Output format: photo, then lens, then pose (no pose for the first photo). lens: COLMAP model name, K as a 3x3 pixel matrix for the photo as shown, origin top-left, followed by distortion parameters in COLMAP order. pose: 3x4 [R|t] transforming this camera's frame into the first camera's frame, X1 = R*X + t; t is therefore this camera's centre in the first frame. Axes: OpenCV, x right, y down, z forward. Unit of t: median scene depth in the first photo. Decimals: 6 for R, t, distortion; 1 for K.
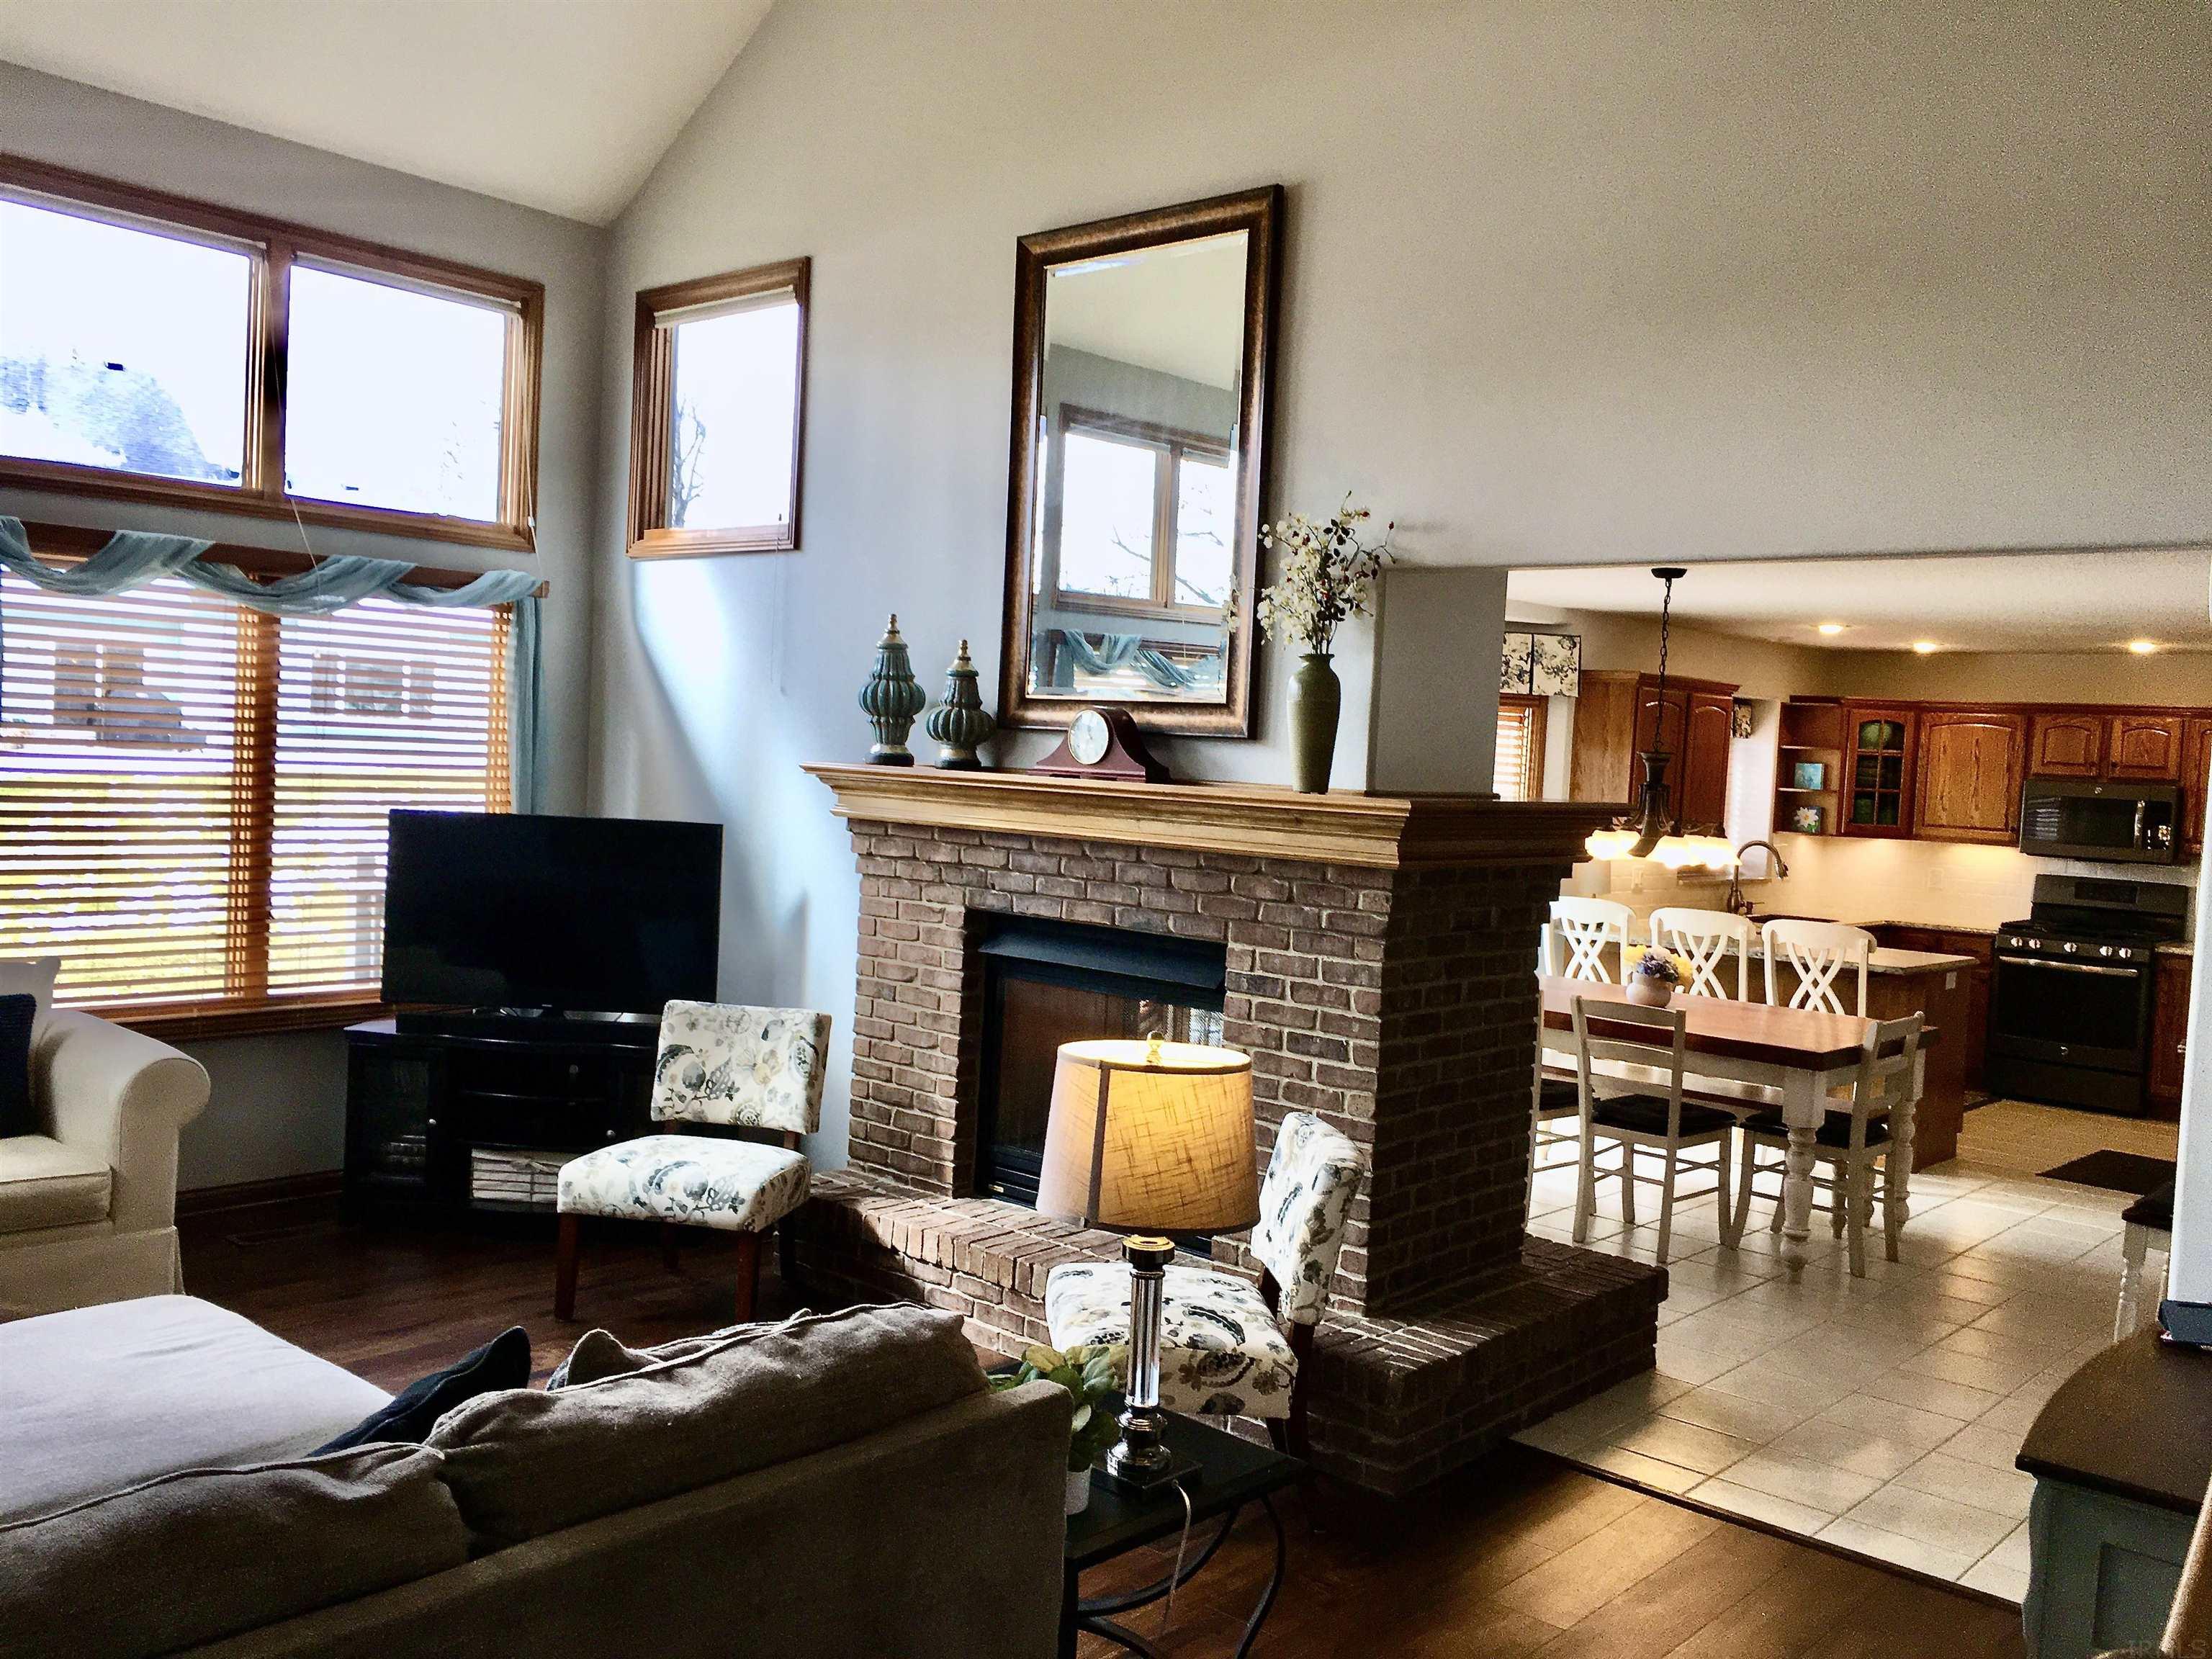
lens RADIAL K [[1876.7, 0, 1113.4], [0, 1876.7, 824.5], [0, 0, 1]] dist [0.100630, -0.088274]
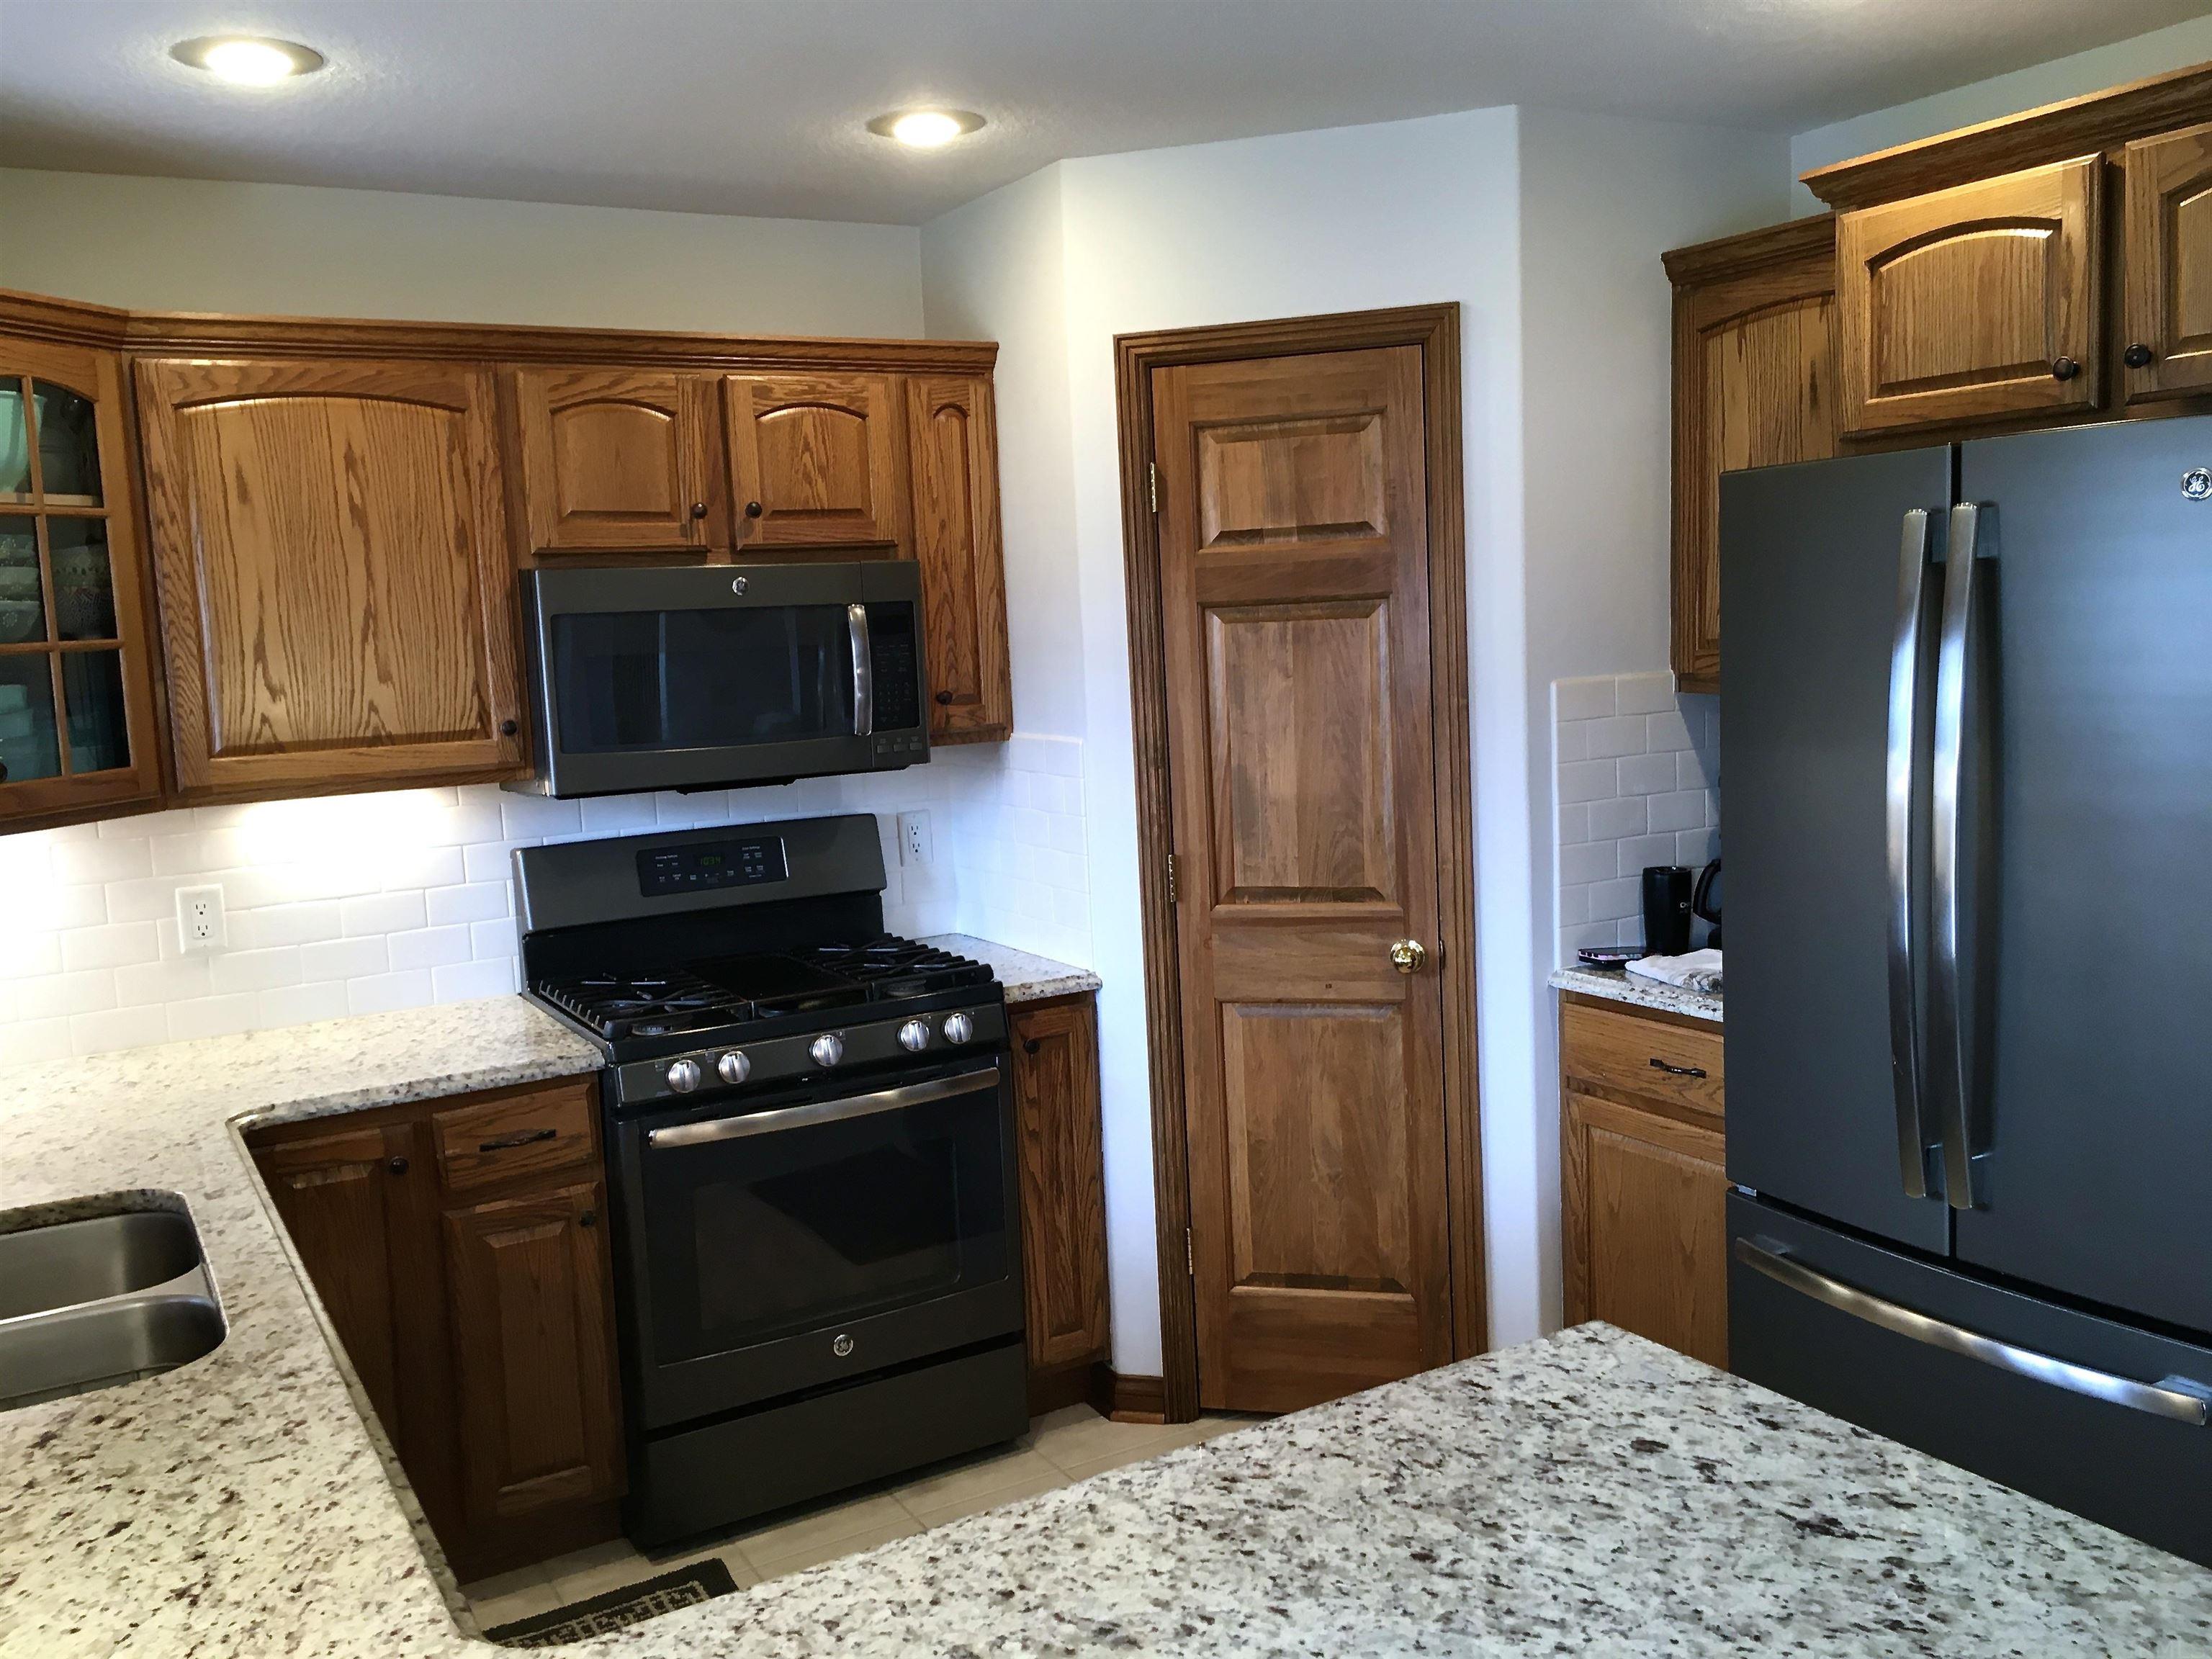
lens RADIAL K [[1876.7, 0, 1108.8], [0, 1876.7, 827.7], [0, 0, 1]] dist [0.100630, -0.088274]
pose [[0.302004, -0.181386, 0.935891, 0.134693], [0.098061, 0.982435, 0.158763, -0.014956], [-0.948250, 0.043827, 0.314486, 0.548974]]
